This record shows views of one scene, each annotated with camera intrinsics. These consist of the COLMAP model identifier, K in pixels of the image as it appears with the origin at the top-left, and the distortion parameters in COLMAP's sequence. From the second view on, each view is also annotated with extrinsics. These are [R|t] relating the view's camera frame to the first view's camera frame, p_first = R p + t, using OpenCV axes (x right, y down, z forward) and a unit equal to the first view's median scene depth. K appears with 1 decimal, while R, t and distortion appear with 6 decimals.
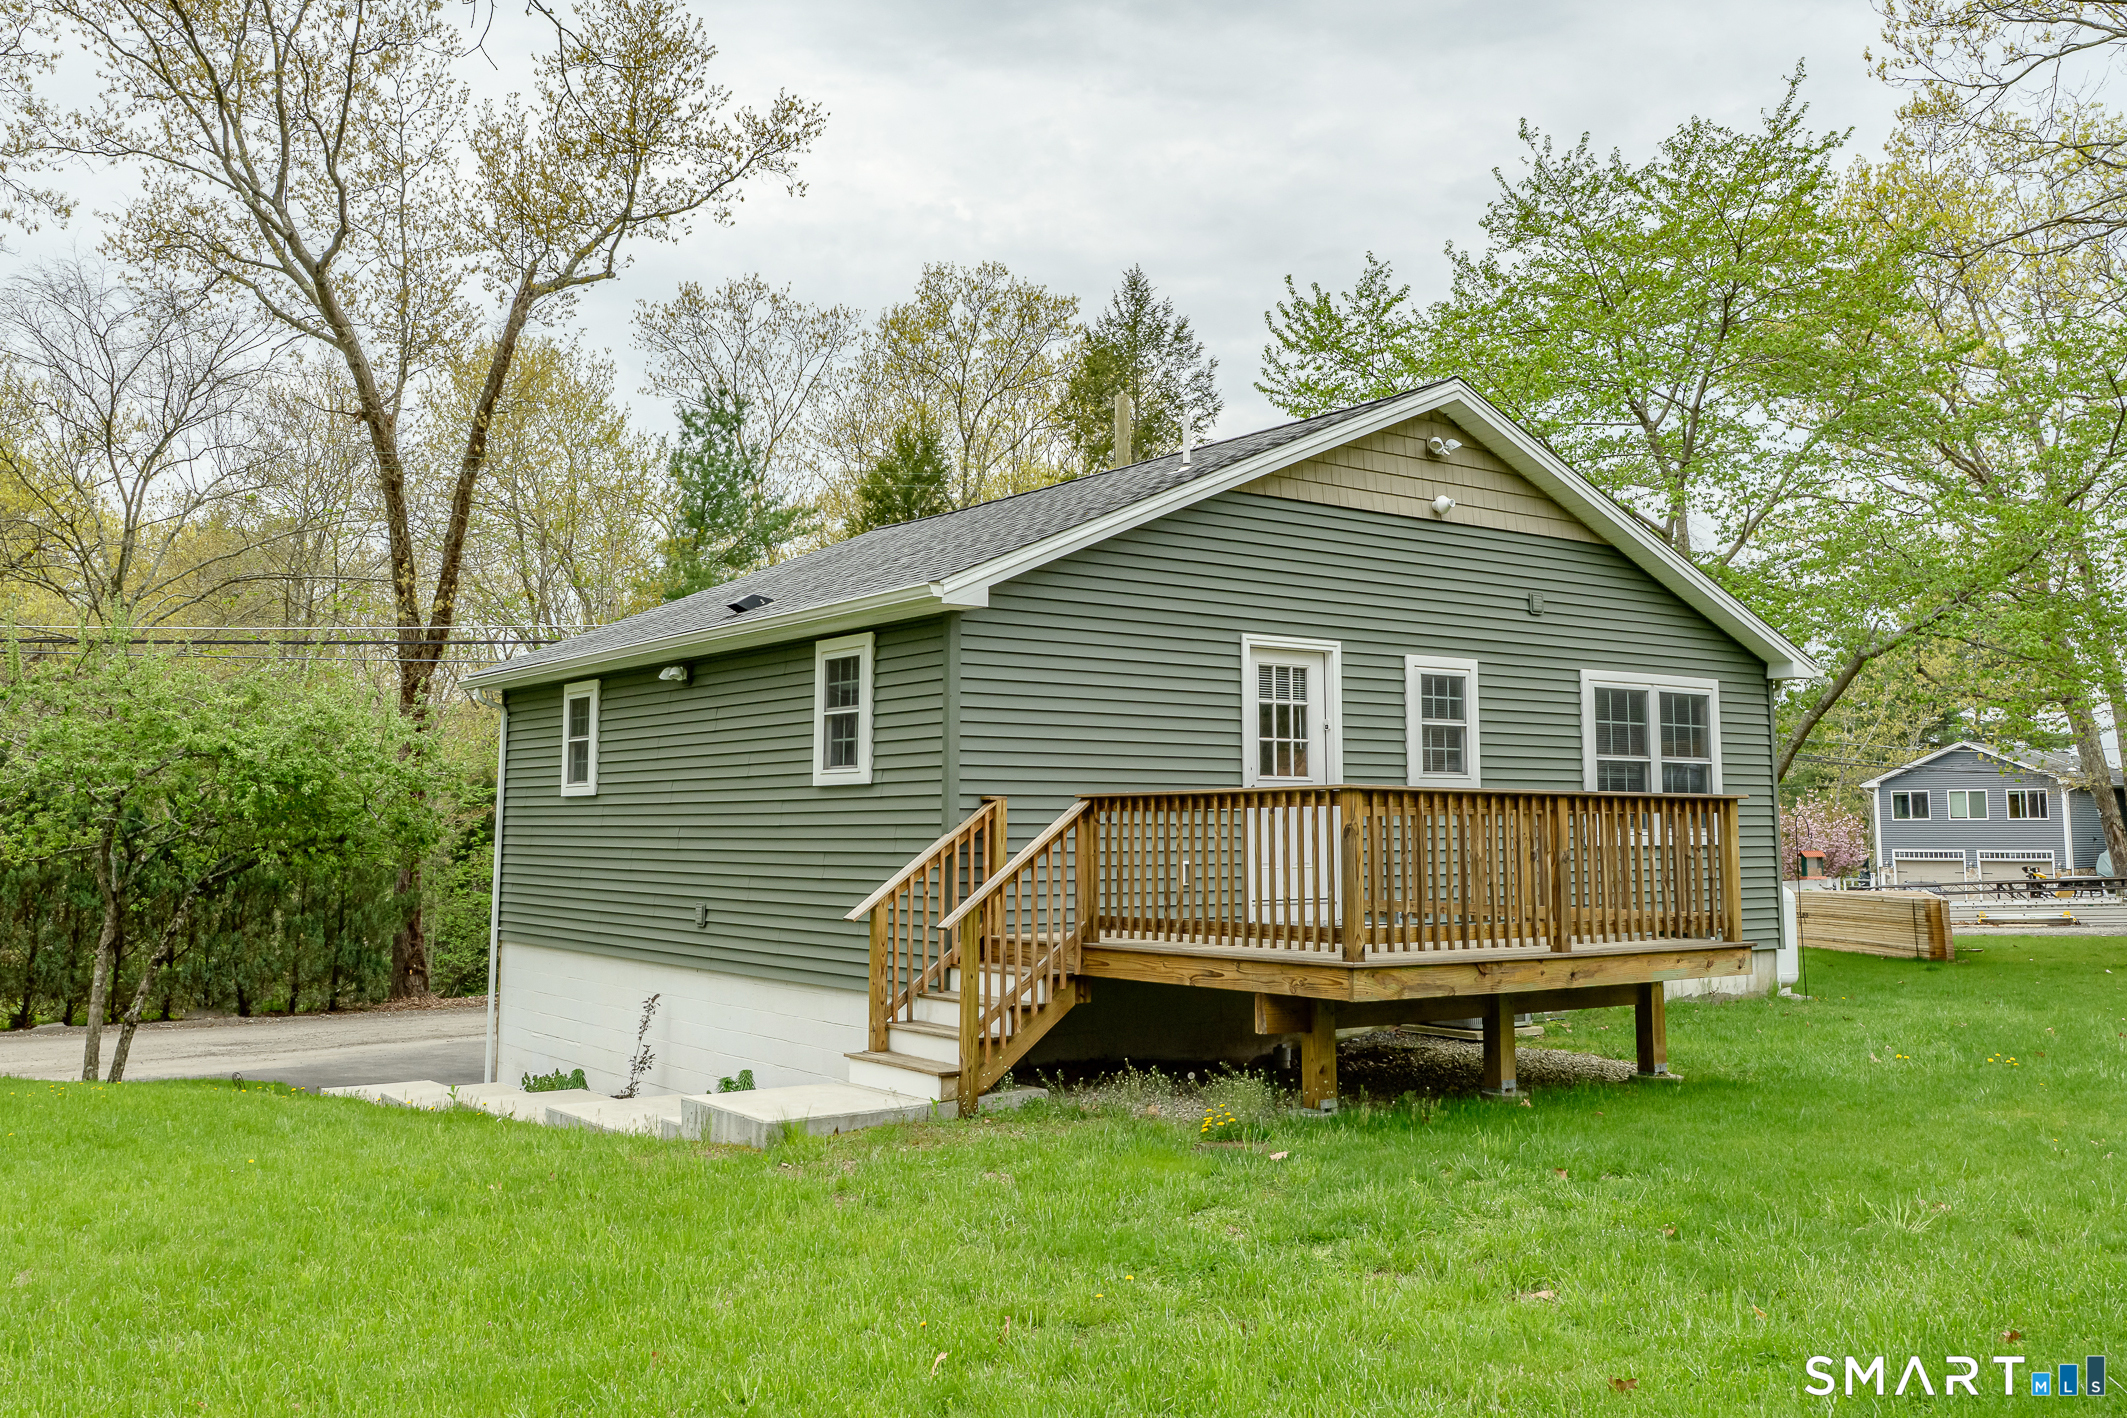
lens RADIAL K [[1828.1, 0, 1066.2], [0, 1828.1, 616.4], [0, 0, 1]] dist [-0.002048, -0.001401]
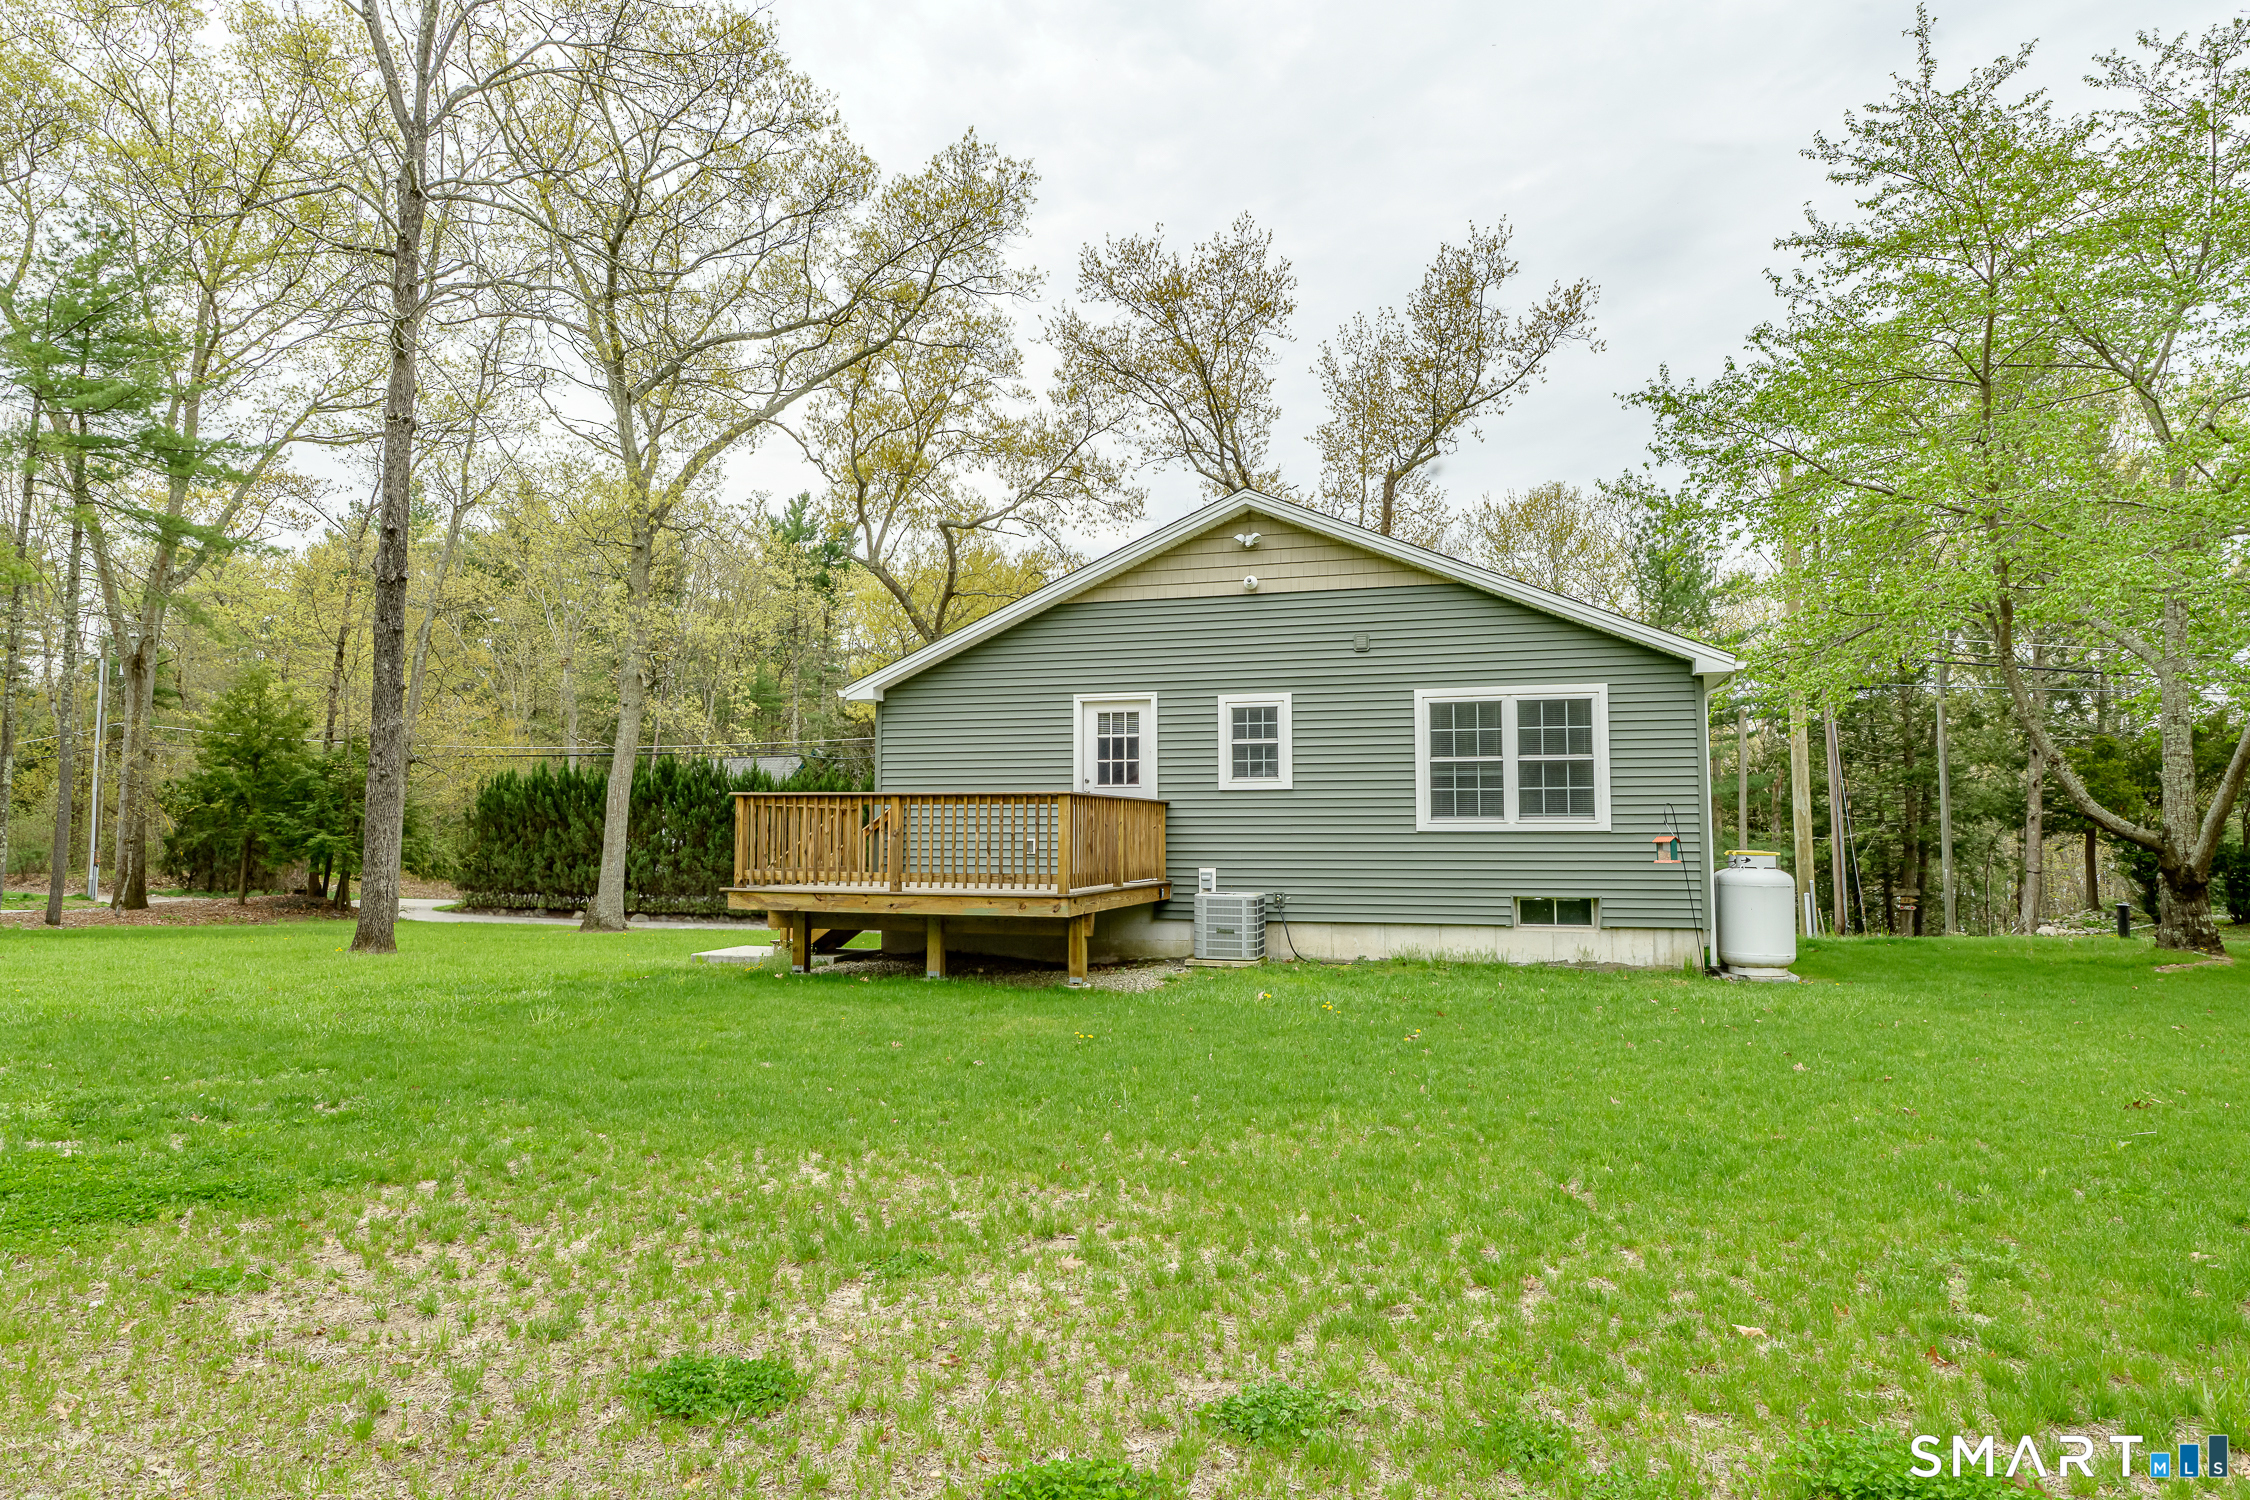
lens RADIAL K [[1286.9, 0, 1125.0], [0, 1286.9, 750.0], [0, 0, 1]] dist [-0.000731, -0.001577]
pose [[0.606139, -0.051581, -0.793685, 0.925567], [0.093058, 0.995640, 0.006363, 0.049808], [0.789896, -0.077715, 0.608296, 0.336525]]
